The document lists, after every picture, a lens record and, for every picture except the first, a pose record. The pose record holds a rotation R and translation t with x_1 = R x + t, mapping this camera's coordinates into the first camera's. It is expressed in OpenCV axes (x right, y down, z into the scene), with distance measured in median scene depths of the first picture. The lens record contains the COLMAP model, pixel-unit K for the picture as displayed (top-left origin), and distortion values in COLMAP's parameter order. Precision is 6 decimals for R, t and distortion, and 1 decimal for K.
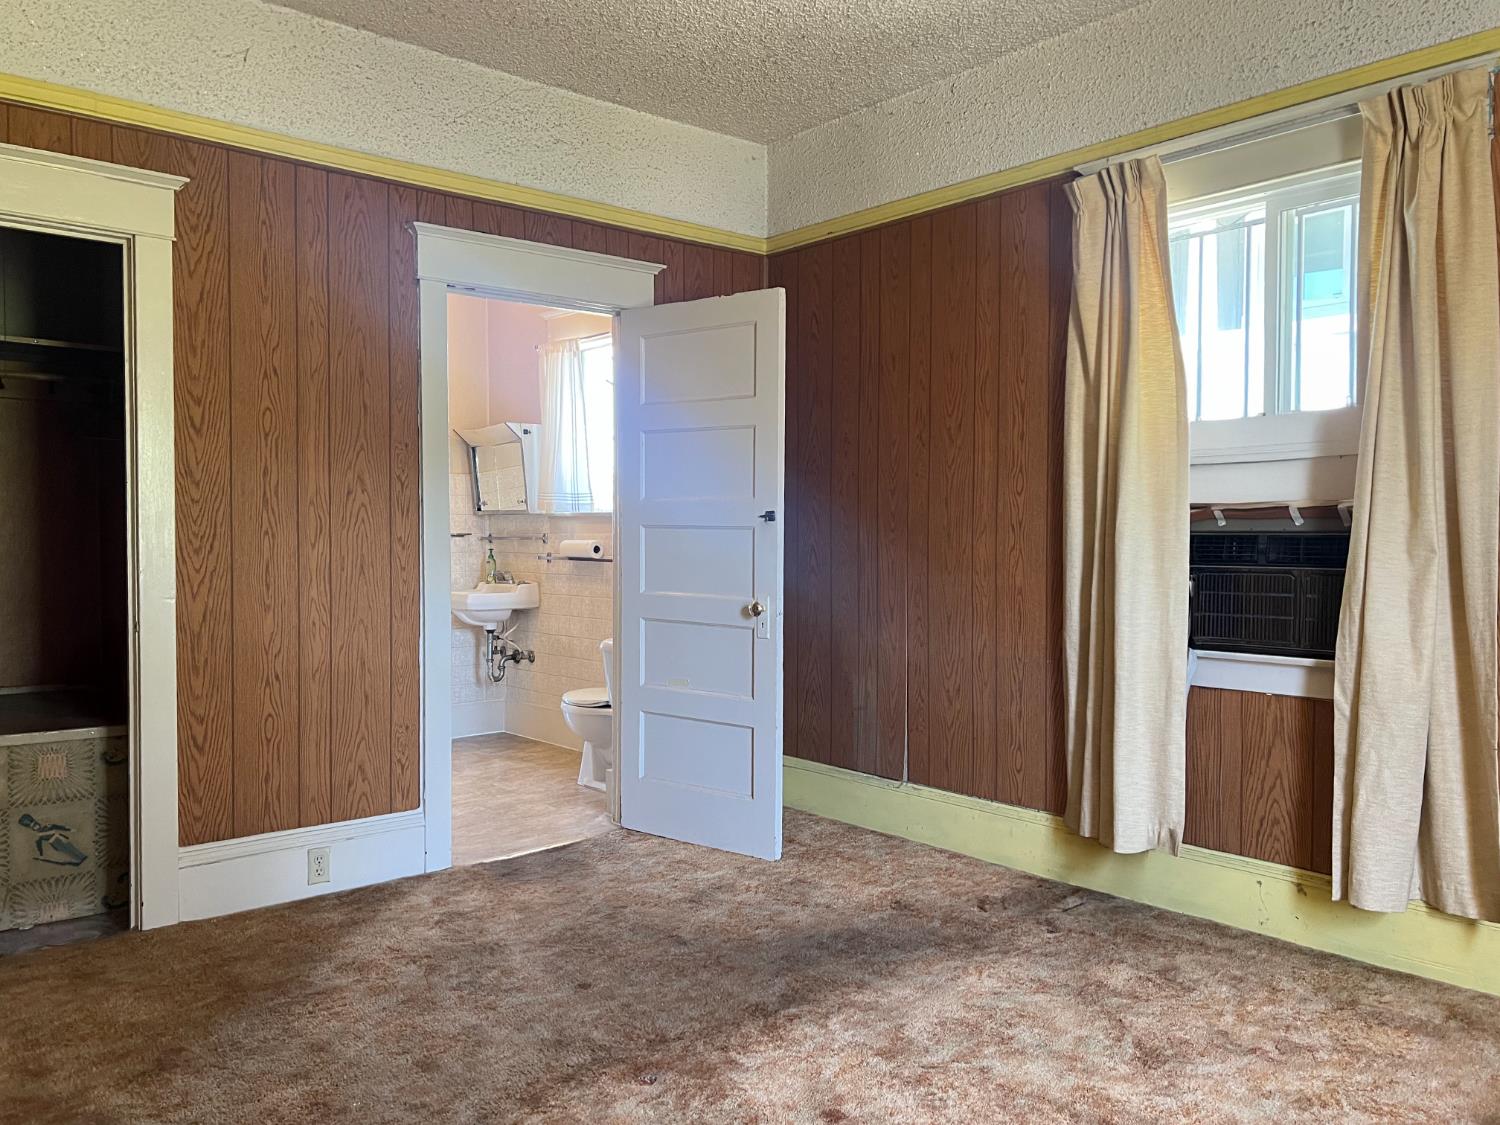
lens RADIAL K [[1107.9, 0, 749.8], [0, 1107.9, 571.9], [0, 0, 1]] dist [0.026697, -0.038221]
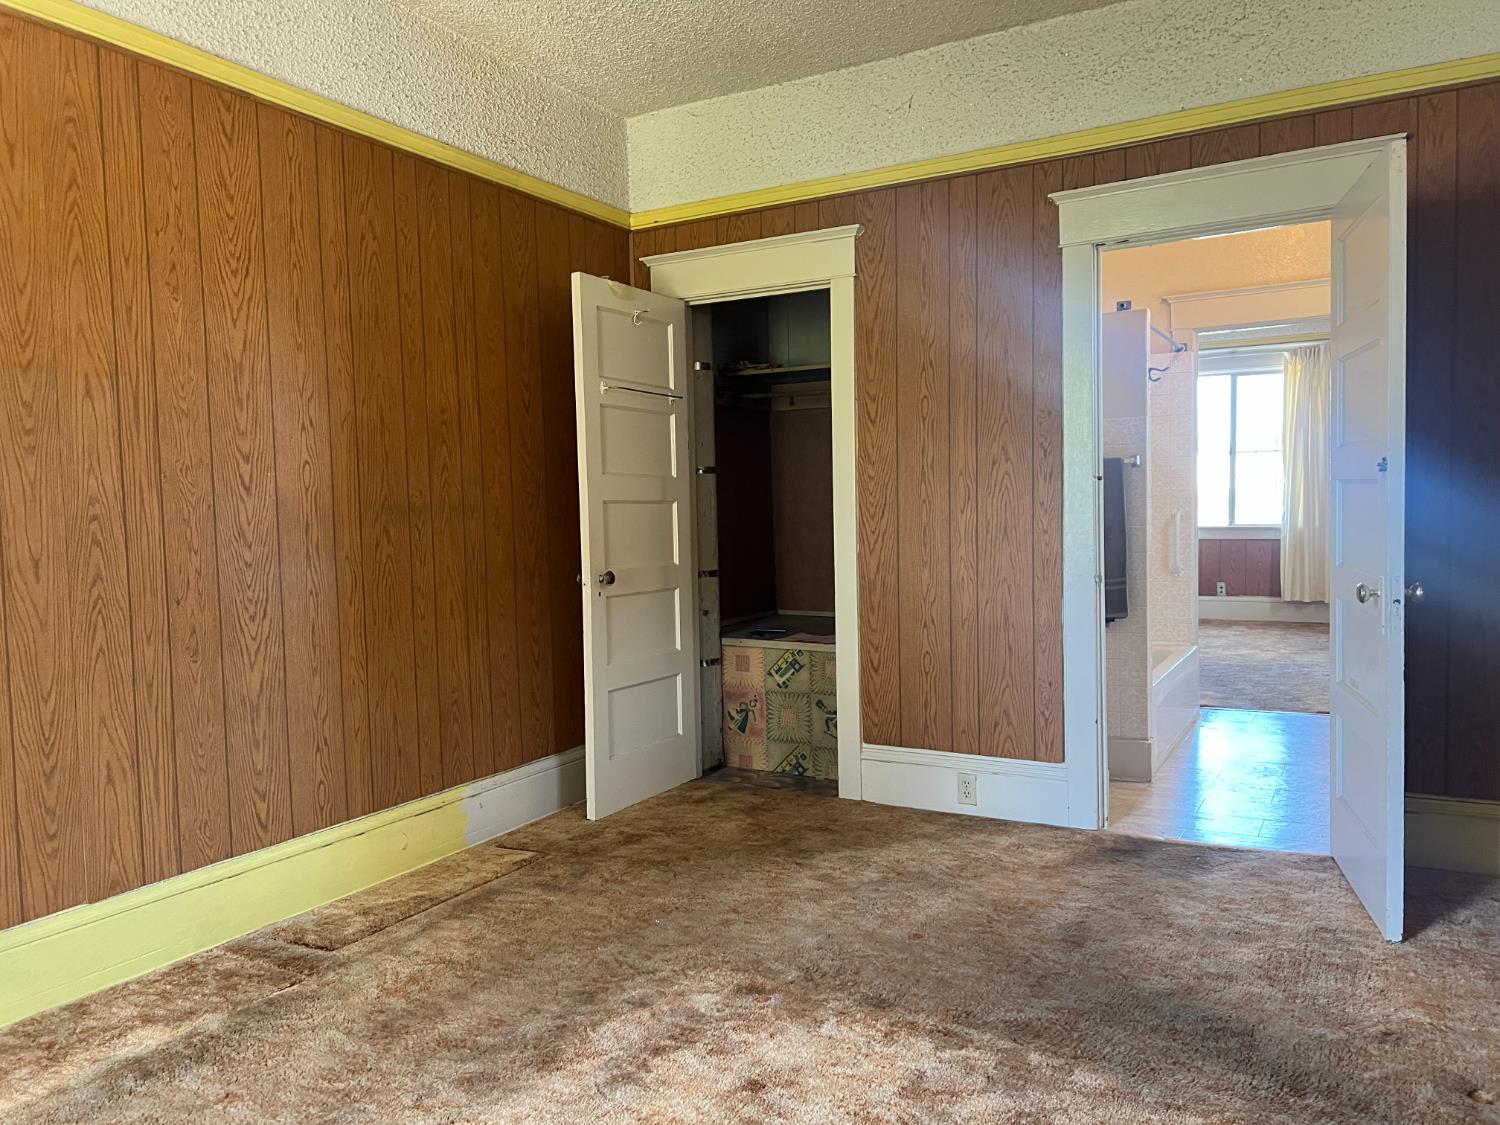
lens RADIAL K [[1107.9, 0, 741.8], [0, 1107.9, 570.8], [0, 0, 1]] dist [0.026697, -0.038221]
pose [[0.356093, 0.051141, -0.933050, 0.614040], [-0.006572, 0.998614, 0.052226, -0.021017], [0.934428, -0.012465, 0.355935, 0.389248]]
